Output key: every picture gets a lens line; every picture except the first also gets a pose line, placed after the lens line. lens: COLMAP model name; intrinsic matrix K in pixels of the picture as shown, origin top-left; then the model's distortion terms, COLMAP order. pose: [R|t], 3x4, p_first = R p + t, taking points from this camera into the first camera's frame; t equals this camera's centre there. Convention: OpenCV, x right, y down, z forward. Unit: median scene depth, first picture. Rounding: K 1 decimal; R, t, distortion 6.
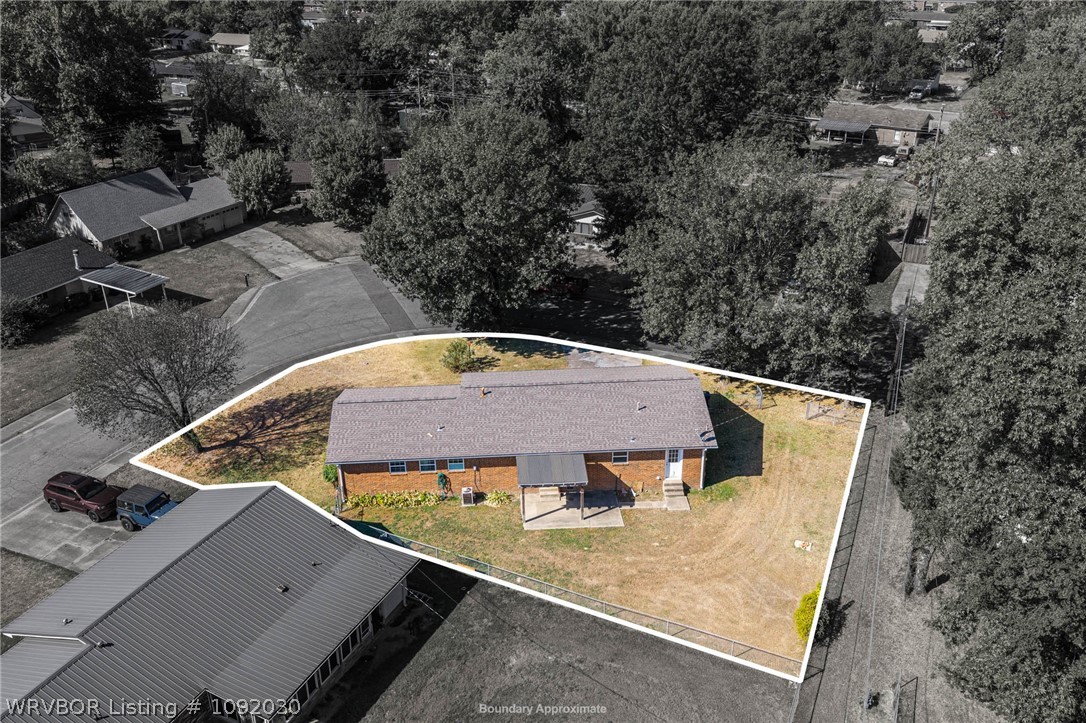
lens RADIAL K [[886.1, 0, 538.4], [0, 886.1, 360.3], [0, 0, 1]] dist [0.005652, -0.001514]
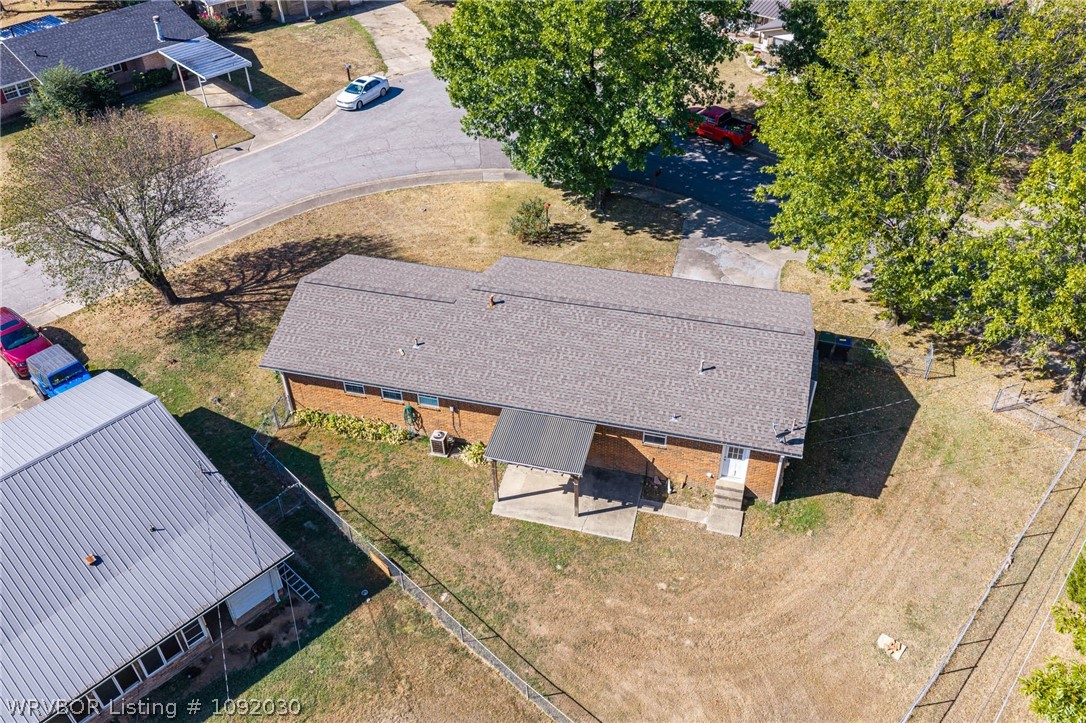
lens RADIAL K [[891.5, 0, 543.0], [0, 891.5, 361.5], [0, 0, 1]] dist [0.000764, -0.008096]
pose [[0.949368, 0.195827, -0.245665, 0.161728], [-0.133180, 0.959084, 0.249842, -0.101253], [0.284539, -0.204475, 0.936604, 0.338086]]
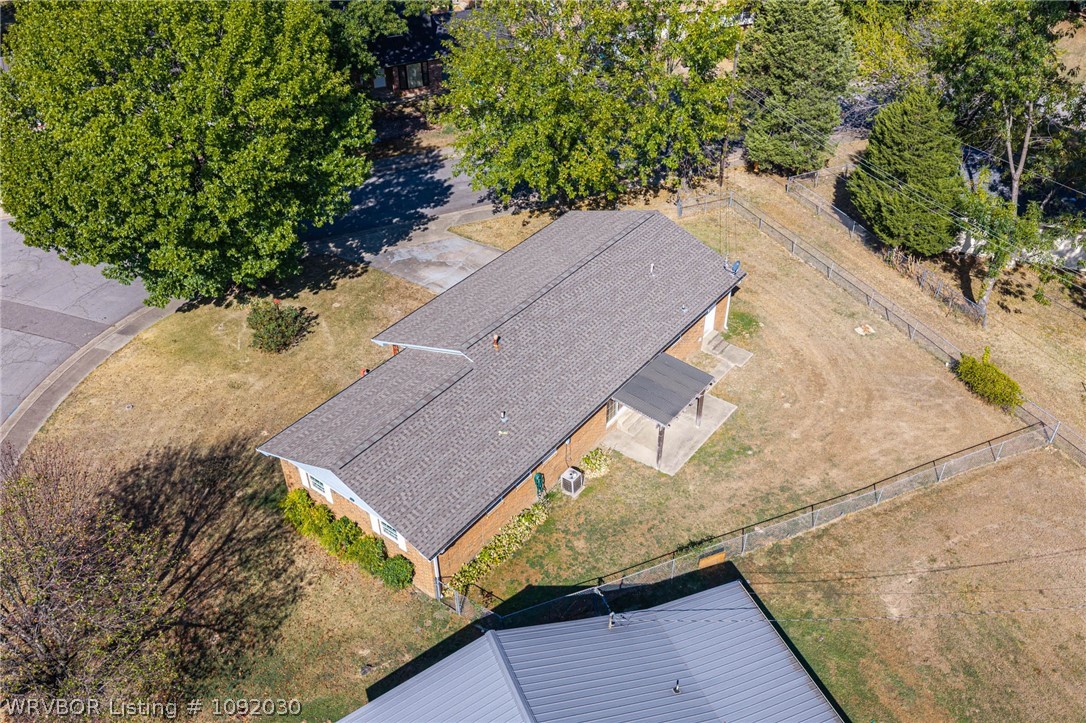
lens RADIAL K [[891.5, 0, 543.0], [0, 891.5, 361.5], [0, 0, 1]] dist [0.000764, -0.008096]
pose [[0.662995, -0.454661, 0.594745, -0.453084], [0.330974, 0.890609, 0.311883, -0.151895], [-0.671487, -0.009932, 0.740950, 0.477690]]
